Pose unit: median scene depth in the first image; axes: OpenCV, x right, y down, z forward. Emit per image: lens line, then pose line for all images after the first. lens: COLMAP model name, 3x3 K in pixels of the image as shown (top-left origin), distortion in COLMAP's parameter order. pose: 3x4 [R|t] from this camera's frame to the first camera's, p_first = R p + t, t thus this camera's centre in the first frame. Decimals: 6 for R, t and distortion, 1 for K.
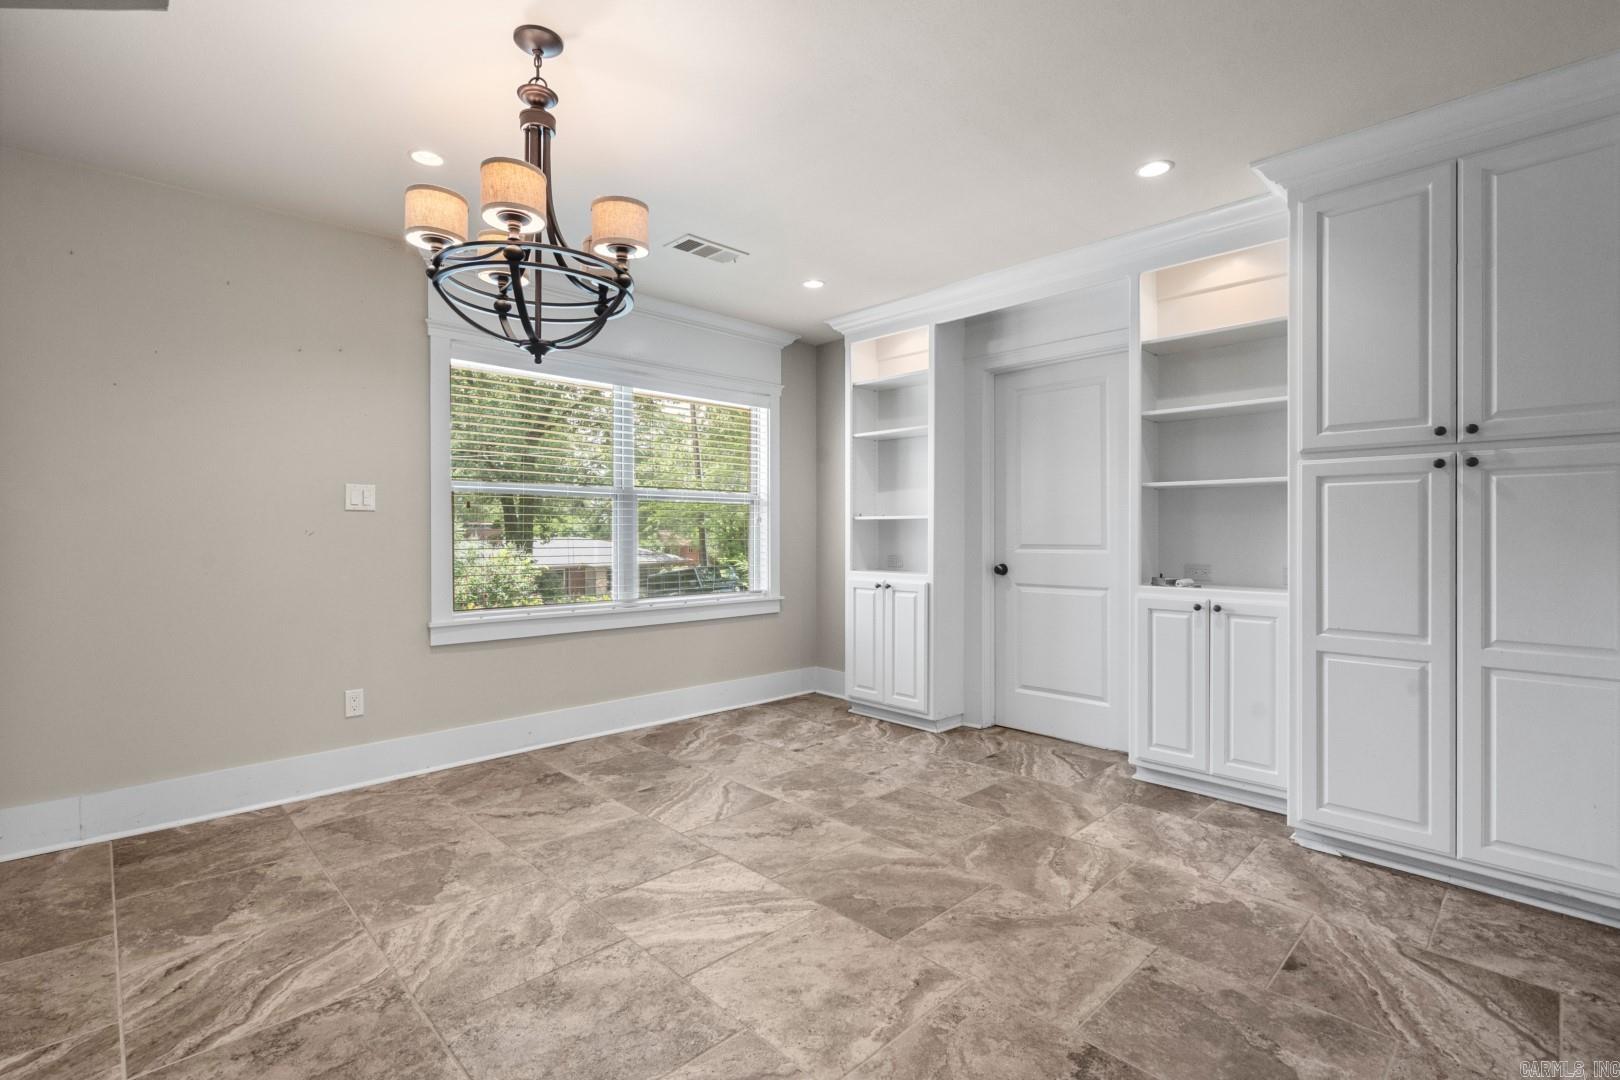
lens RADIAL K [[741.3, 0, 807.9], [0, 741.3, 530.2], [0, 0, 1]] dist [-0.001660, 0.001022]
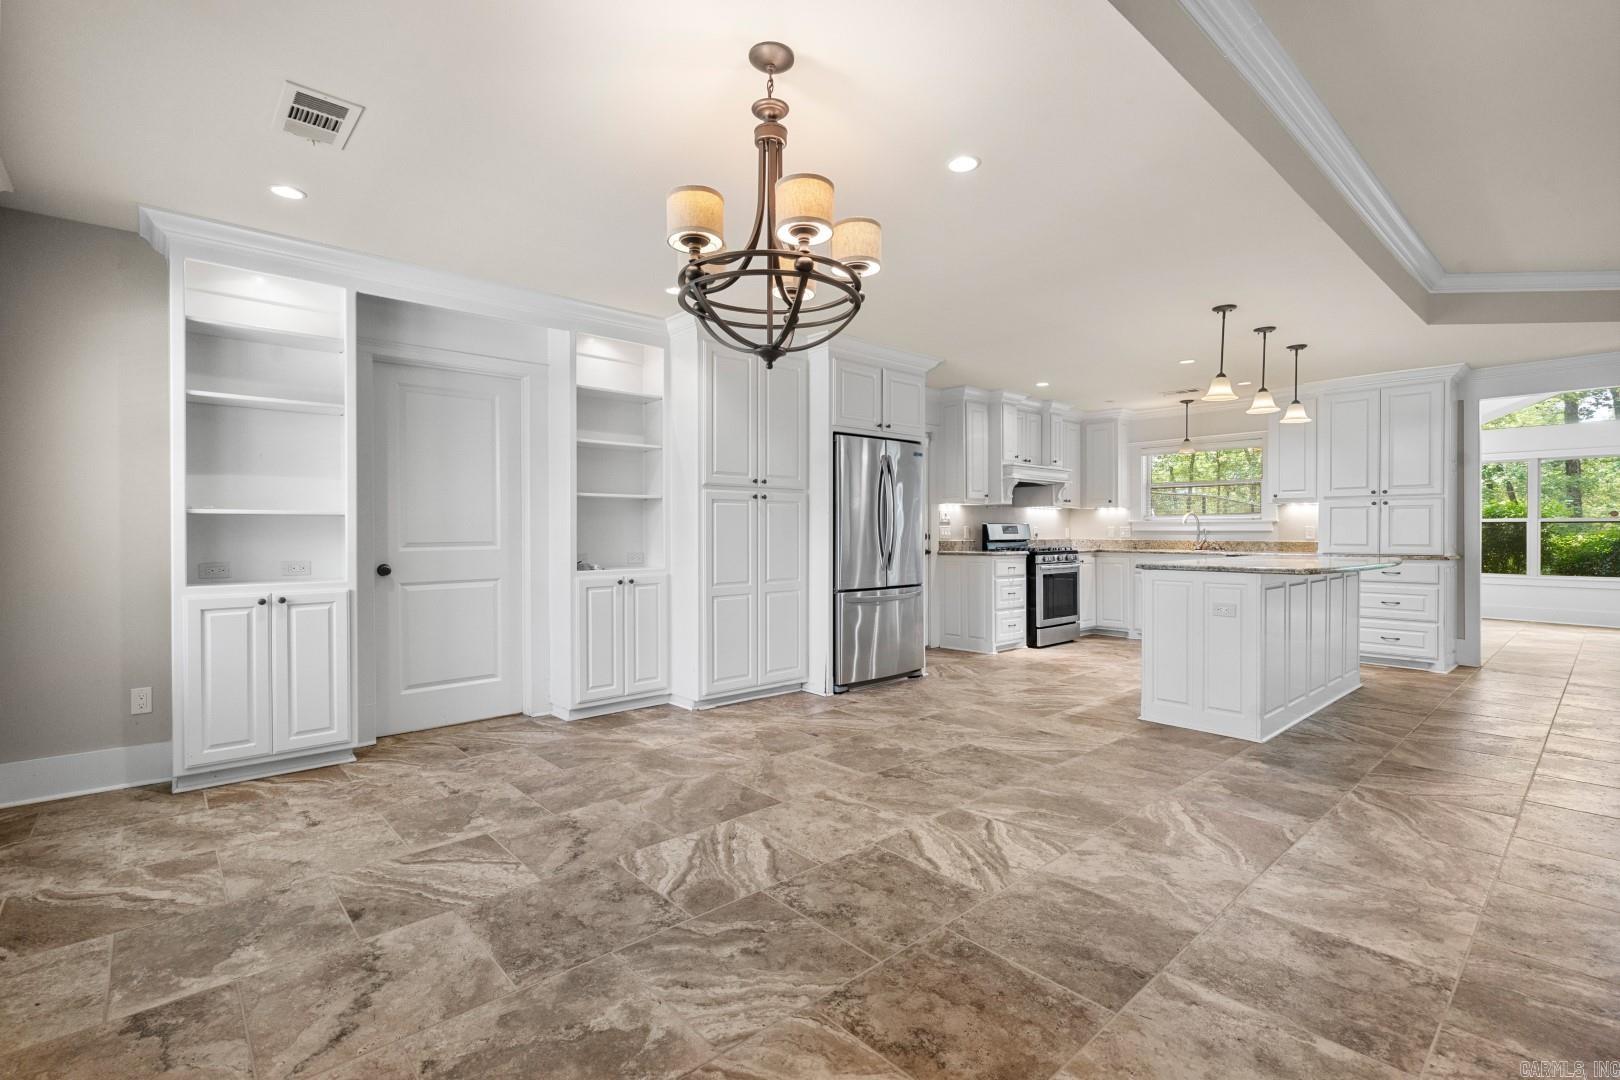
lens RADIAL K [[741.3, 0, 802.2], [0, 741.3, 541.0], [0, 0, 1]] dist [-0.001660, 0.001022]
pose [[0.037950, -0.017264, 0.999131, -0.825793], [-0.002470, 0.999846, 0.017370, -0.002316], [-0.999277, -0.003127, 0.037901, 0.540858]]
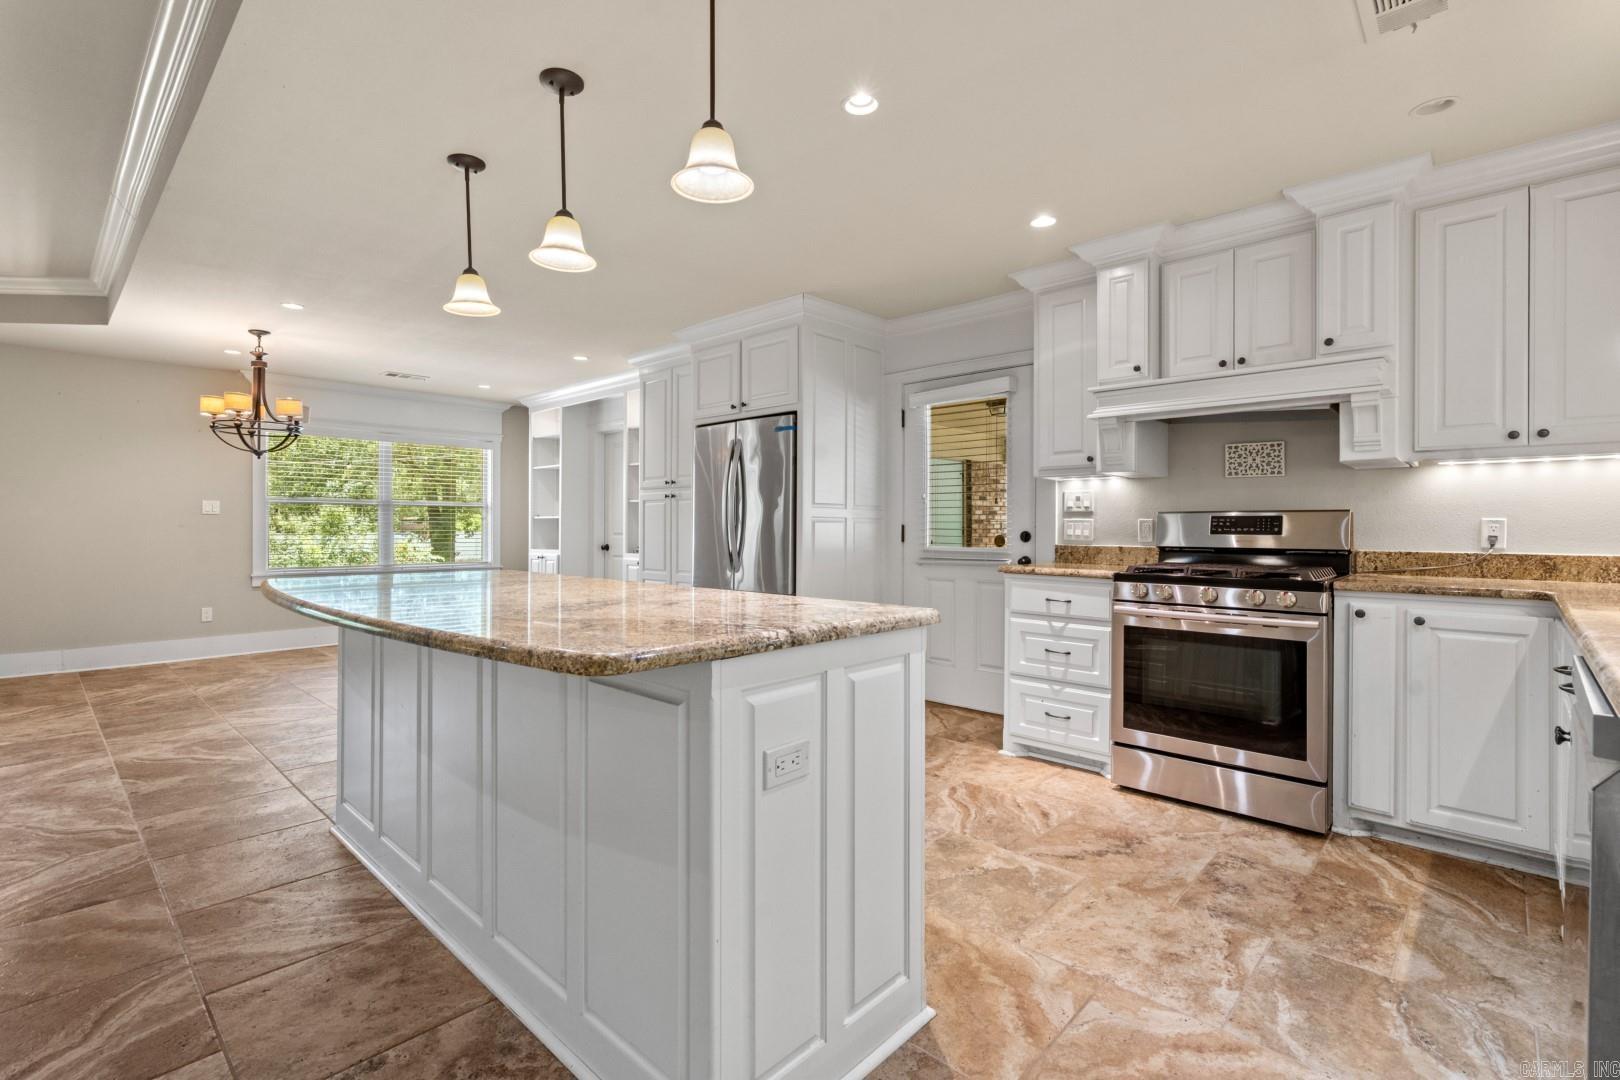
lens RADIAL K [[741.3, 0, 809.4], [0, 741.3, 523.6], [0, 0, 1]] dist [-0.001660, 0.001022]
pose [[0.998766, 0.000276, 0.049658, 0.812099], [-0.000139, 0.999996, -0.002767, 0.002412], [-0.049658, 0.002756, 0.998762, -0.949940]]
